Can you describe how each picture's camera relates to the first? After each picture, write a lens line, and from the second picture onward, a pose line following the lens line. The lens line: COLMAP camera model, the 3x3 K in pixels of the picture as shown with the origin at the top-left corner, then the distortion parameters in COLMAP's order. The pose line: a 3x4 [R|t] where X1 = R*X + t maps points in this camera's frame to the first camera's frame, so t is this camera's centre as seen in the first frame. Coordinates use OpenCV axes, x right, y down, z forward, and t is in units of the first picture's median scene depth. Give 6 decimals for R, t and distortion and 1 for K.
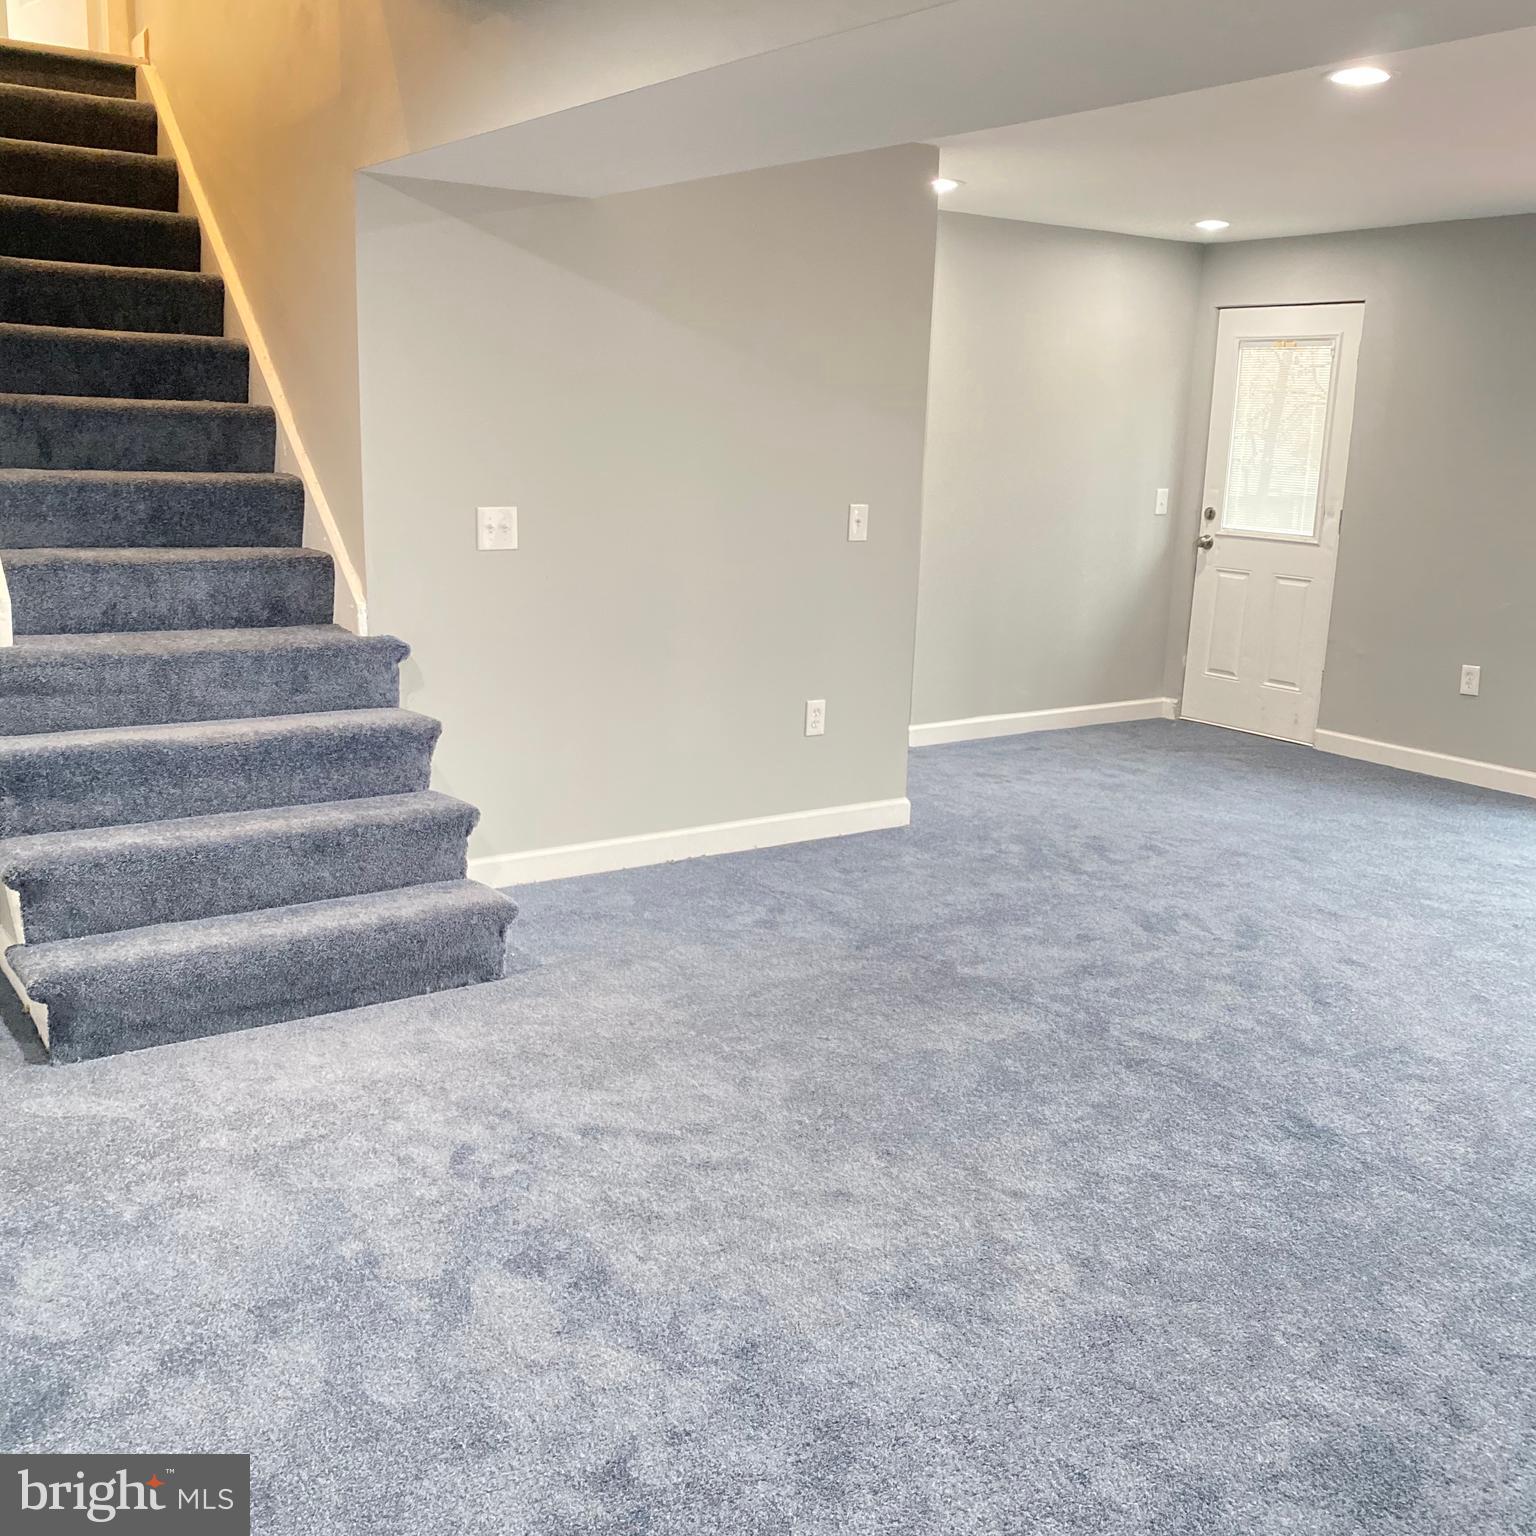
lens RADIAL K [[1592.8, 0, 770.7], [0, 1592.8, 772.5], [0, 0, 1]] dist [0.018828, 0.000000]
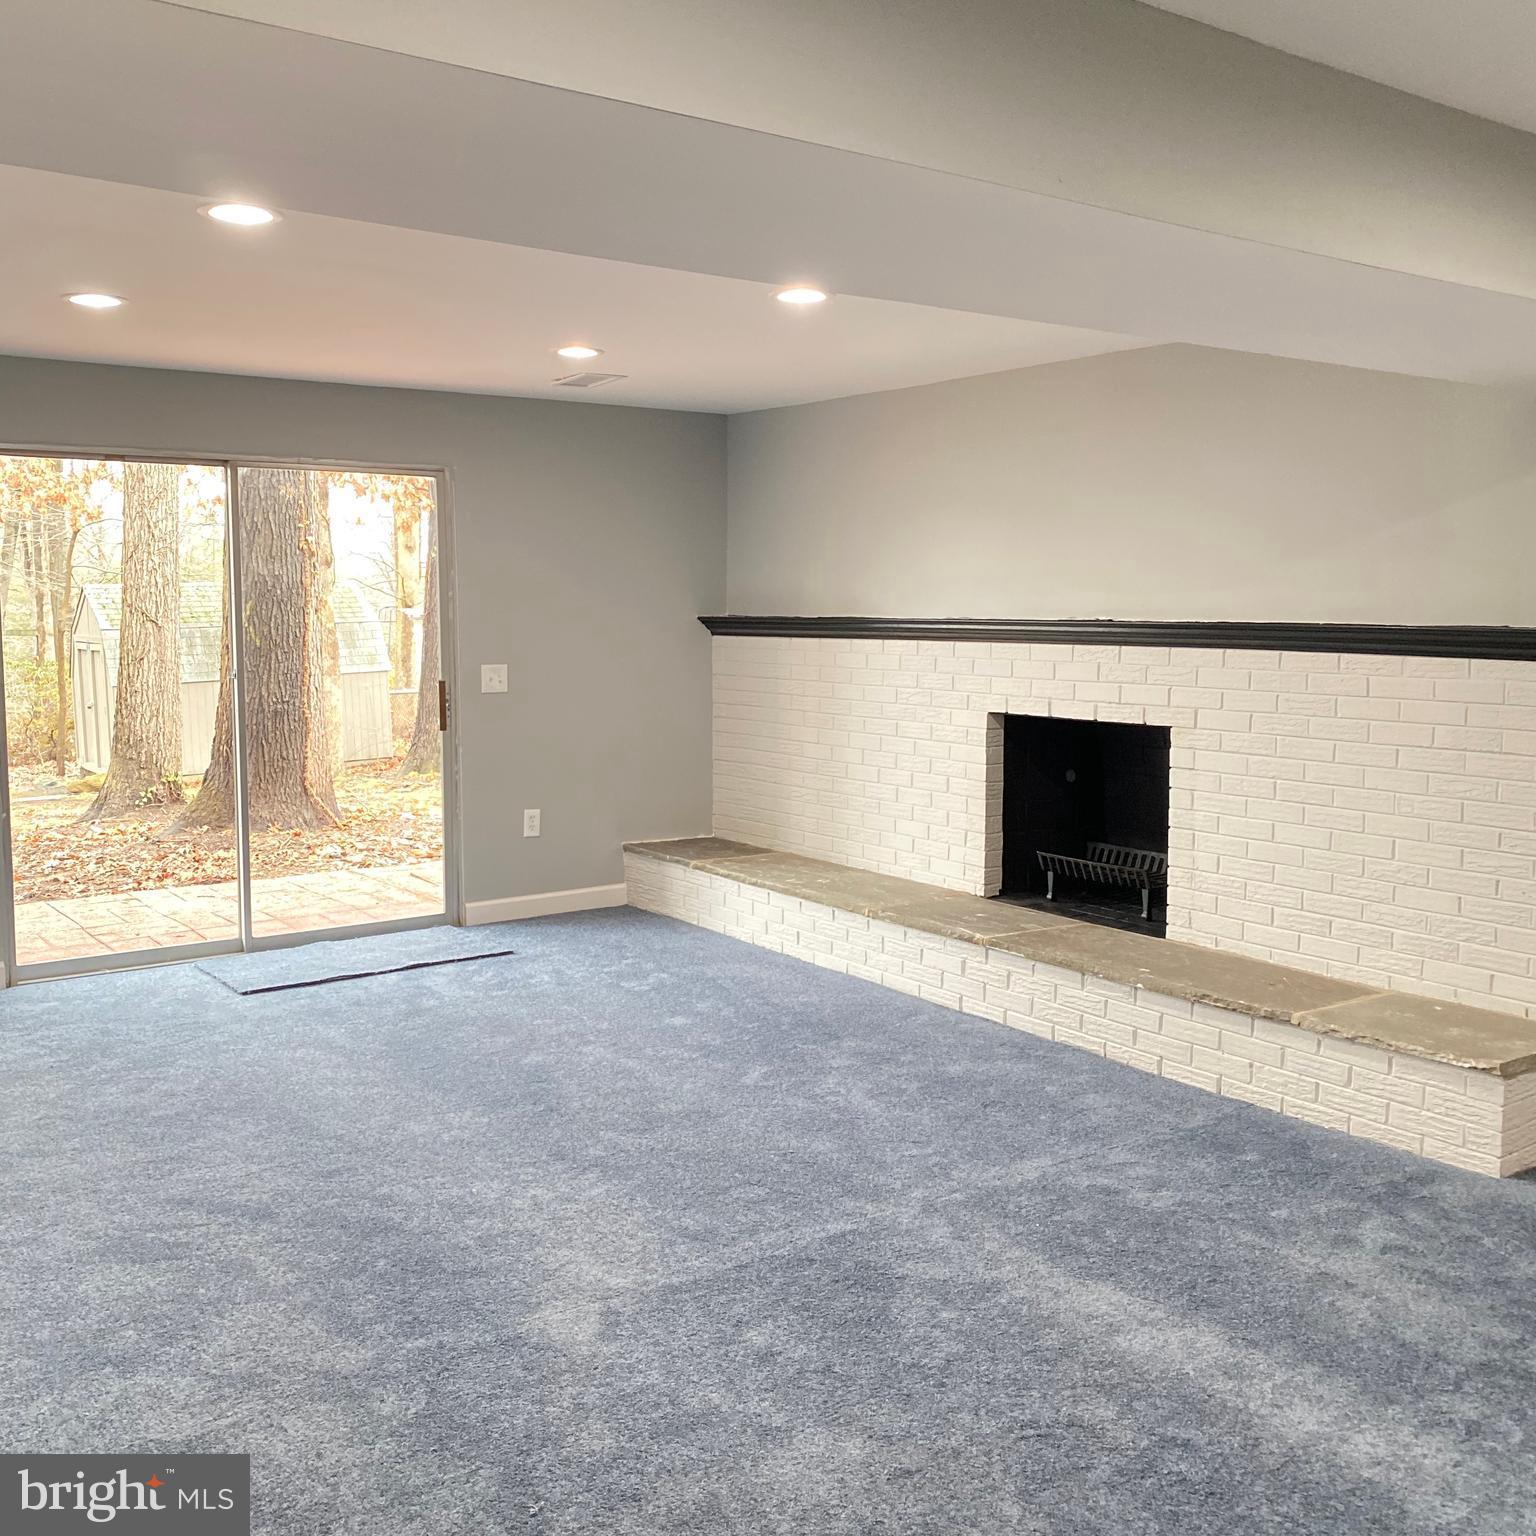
lens RADIAL K [[1592.8, 0, 771.0], [0, 1592.8, 767.9], [0, 0, 1]] dist [0.018828, 0.000000]
pose [[-0.015406, -0.146932, 0.989027, -0.295401], [0.214439, 0.965643, 0.146798, -0.107326], [-0.976616, 0.214348, 0.016631, 0.400957]]
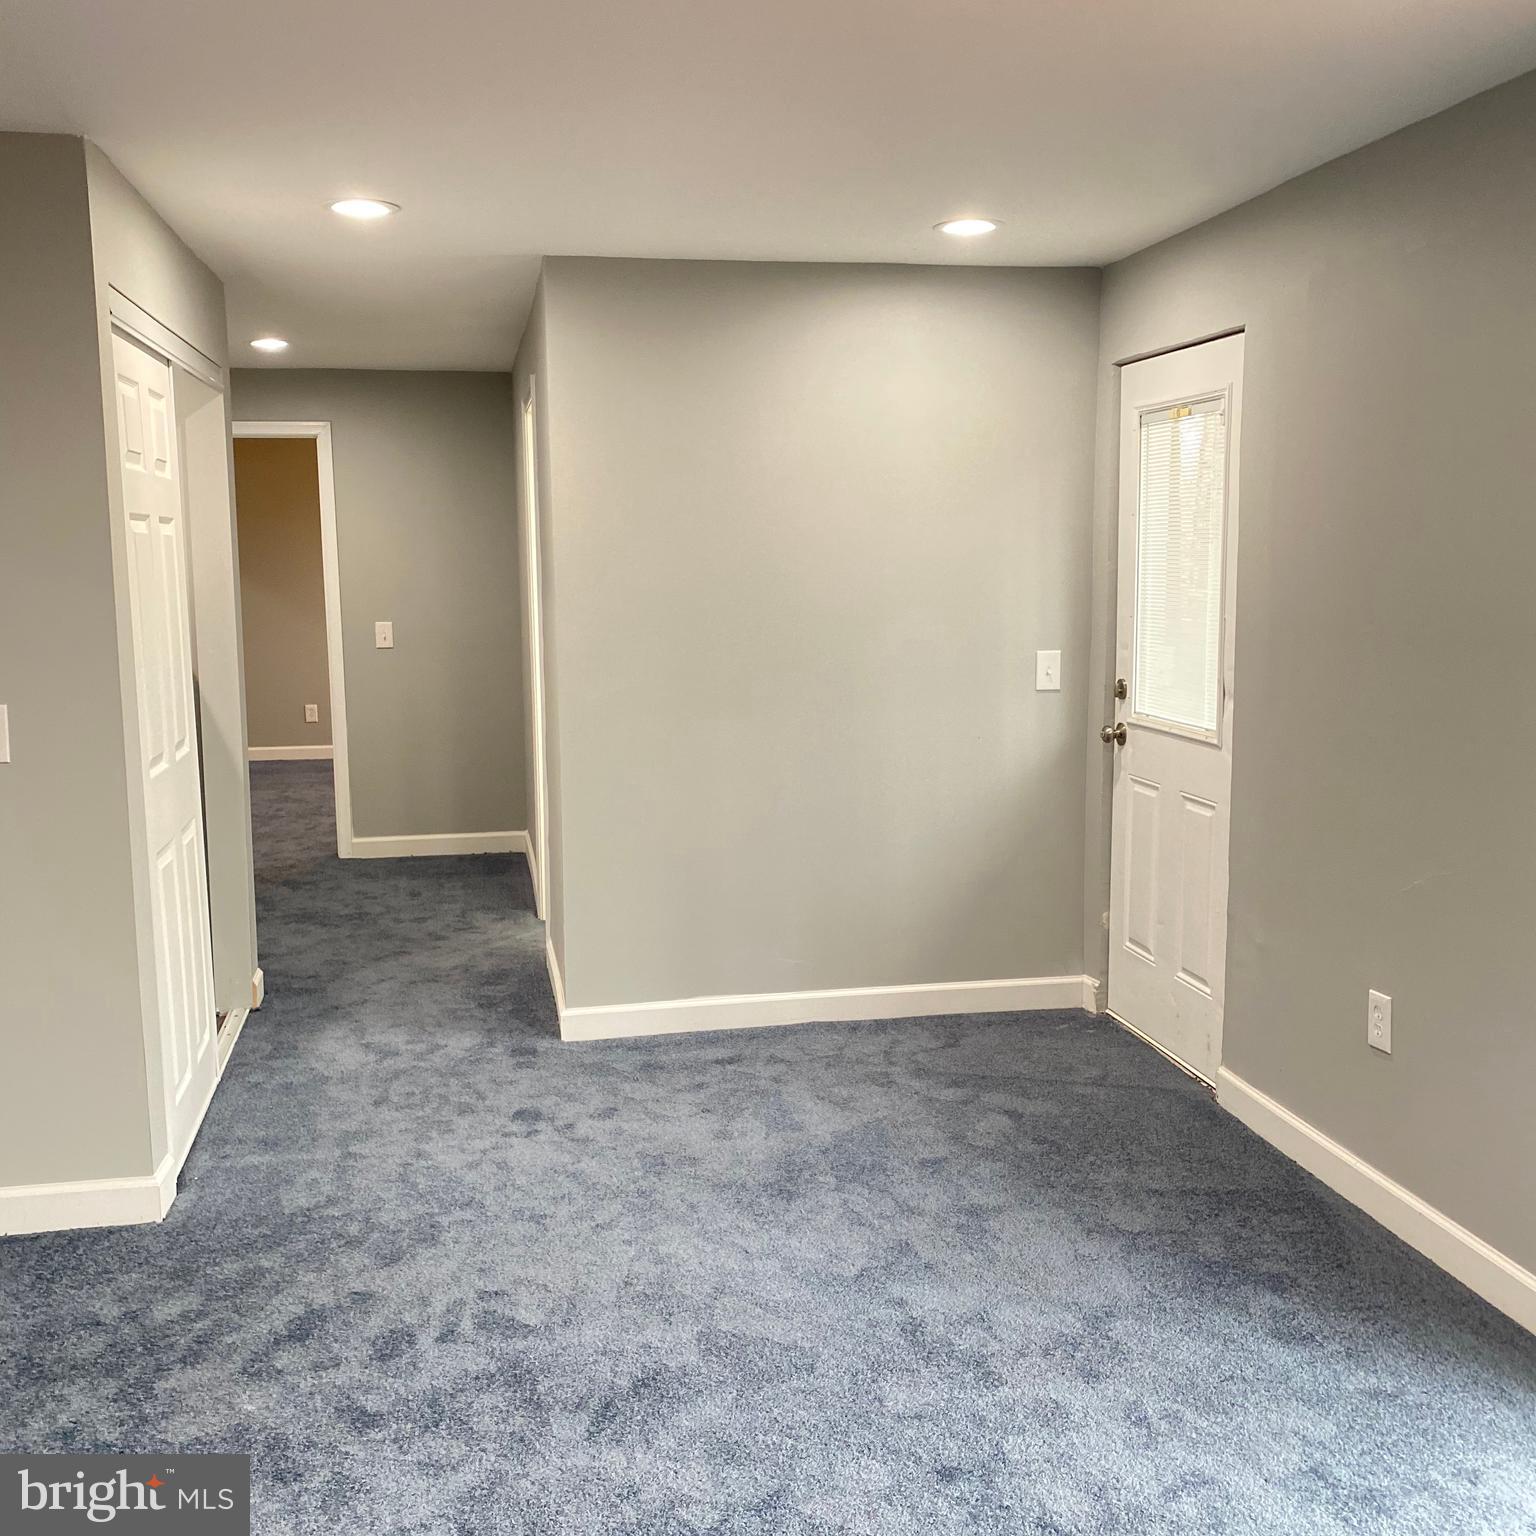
lens RADIAL K [[1592.8, 0, 766.3], [0, 1592.8, 766.7], [0, 0, 1]] dist [0.018828, 0.000000]
pose [[0.910221, 0.013580, -0.413901, 0.429280], [-0.048179, 0.996148, -0.073269, -0.084366], [0.411312, 0.086633, 0.907368, 0.403636]]
